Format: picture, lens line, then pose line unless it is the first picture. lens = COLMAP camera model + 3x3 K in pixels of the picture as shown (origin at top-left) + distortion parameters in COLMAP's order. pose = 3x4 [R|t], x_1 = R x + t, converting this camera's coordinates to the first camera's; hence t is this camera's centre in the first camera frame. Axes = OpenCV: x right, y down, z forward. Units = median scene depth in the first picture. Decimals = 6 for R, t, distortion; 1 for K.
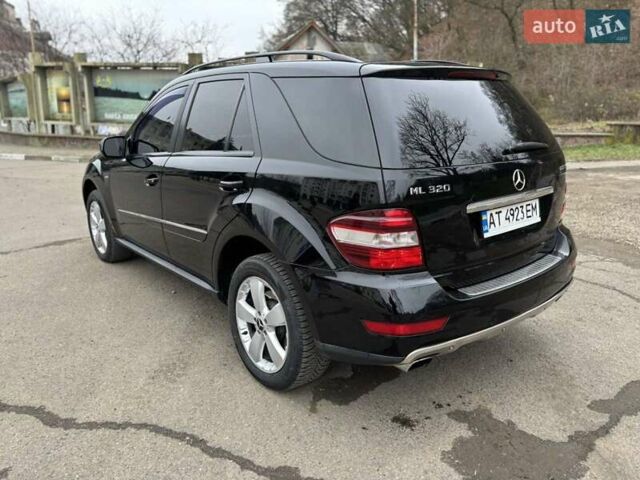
lens RADIAL K [[484.7, 0, 320.0], [0, 484.7, 240.0], [0, 0, 1]] dist [0.067352, -0.056427]
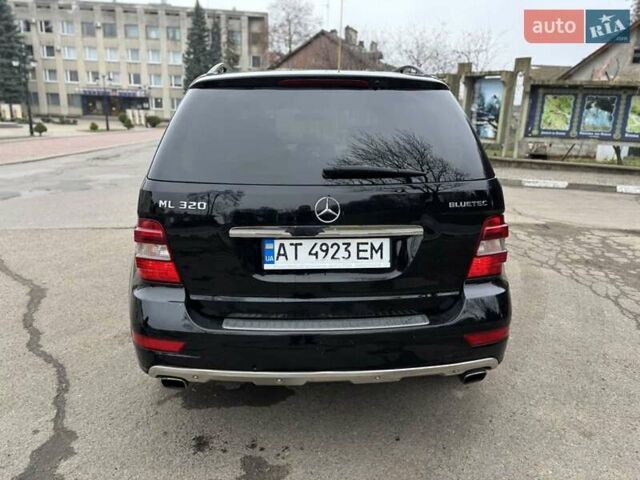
lens RADIAL K [[484.7, 0, 320.0], [0, 484.7, 240.0], [0, 0, 1]] dist [0.067352, -0.056427]
pose [[0.806980, 0.155334, -0.569785, 0.842839], [-0.165801, 0.985578, 0.033866, -0.095008], [0.566828, 0.067142, 0.821096, 0.310193]]
